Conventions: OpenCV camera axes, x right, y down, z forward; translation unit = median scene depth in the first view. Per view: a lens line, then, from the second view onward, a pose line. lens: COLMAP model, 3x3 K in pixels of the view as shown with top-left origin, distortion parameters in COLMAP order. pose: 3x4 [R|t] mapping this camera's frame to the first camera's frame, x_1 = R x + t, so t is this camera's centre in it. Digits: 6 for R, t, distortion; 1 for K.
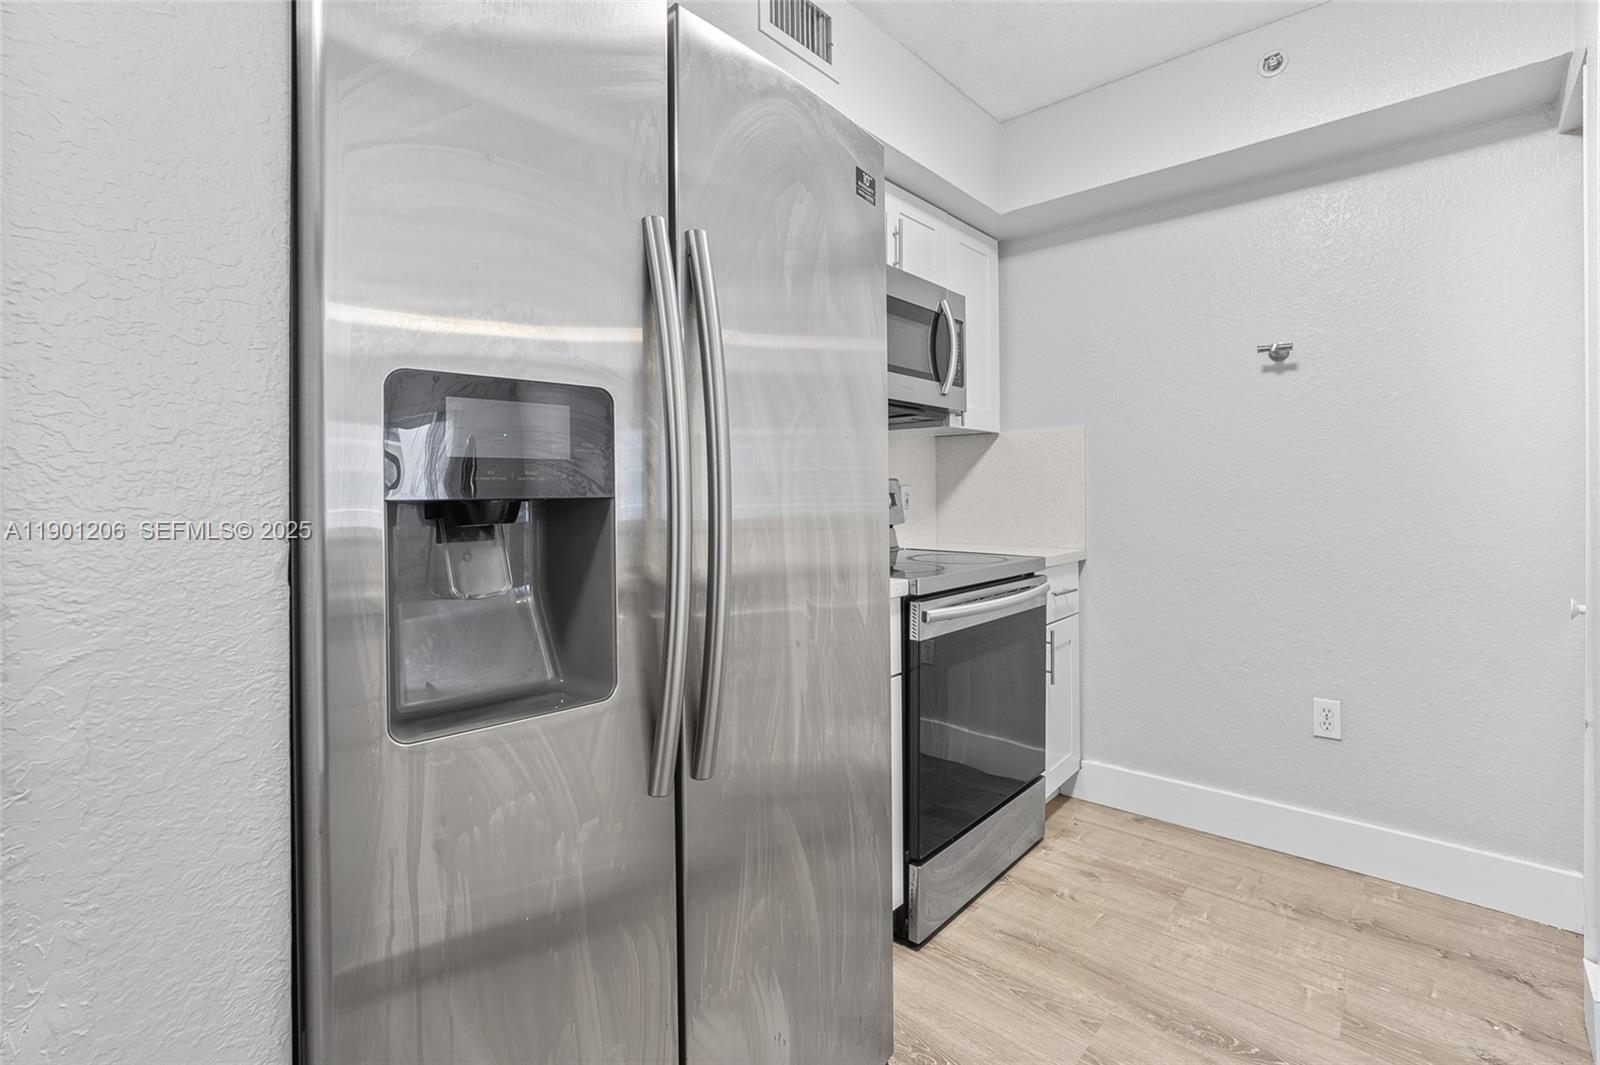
lens RADIAL K [[740.6, 0, 772.0], [0, 740.6, 490.0], [0, 0, 1]] dist [-0.001964, 0.005044]
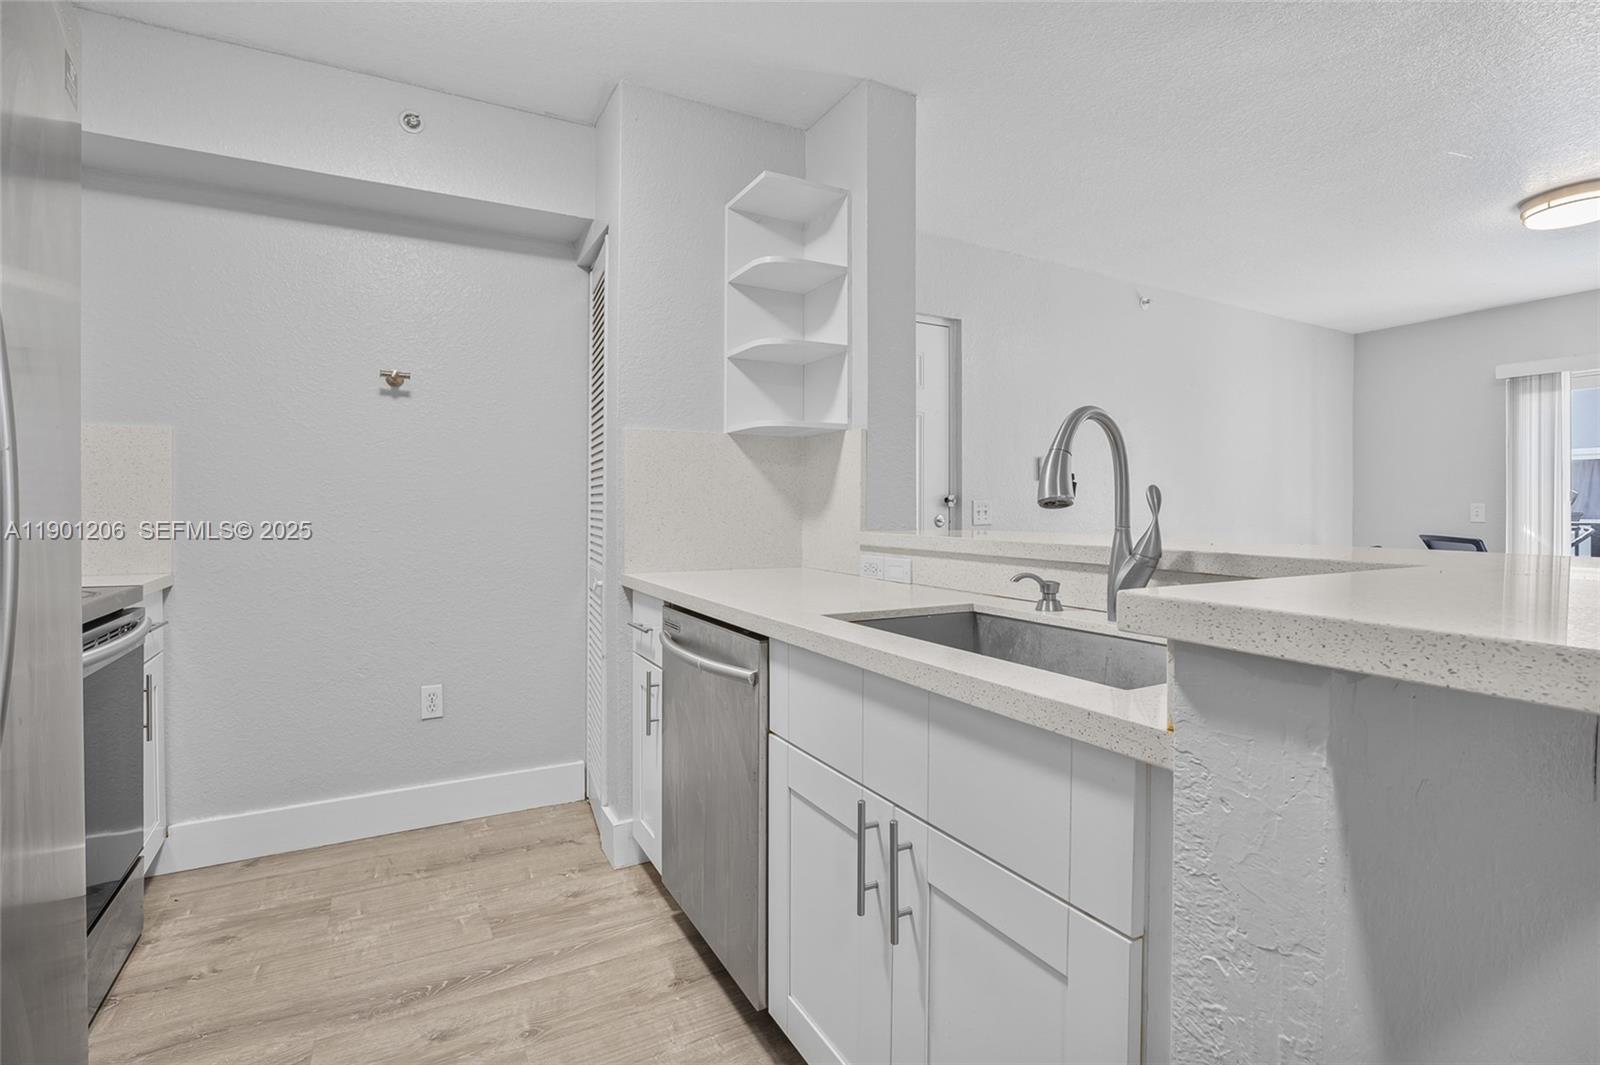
lens RADIAL K [[740.6, 0, 834.8], [0, 740.6, 511.7], [0, 0, 1]] dist [-0.001964, 0.005044]
pose [[0.331682, 0.001205, 0.943390, -0.160400], [-0.010875, 0.999938, 0.002546, 0.000679], [-0.943328, -0.011104, 0.331675, 0.026308]]
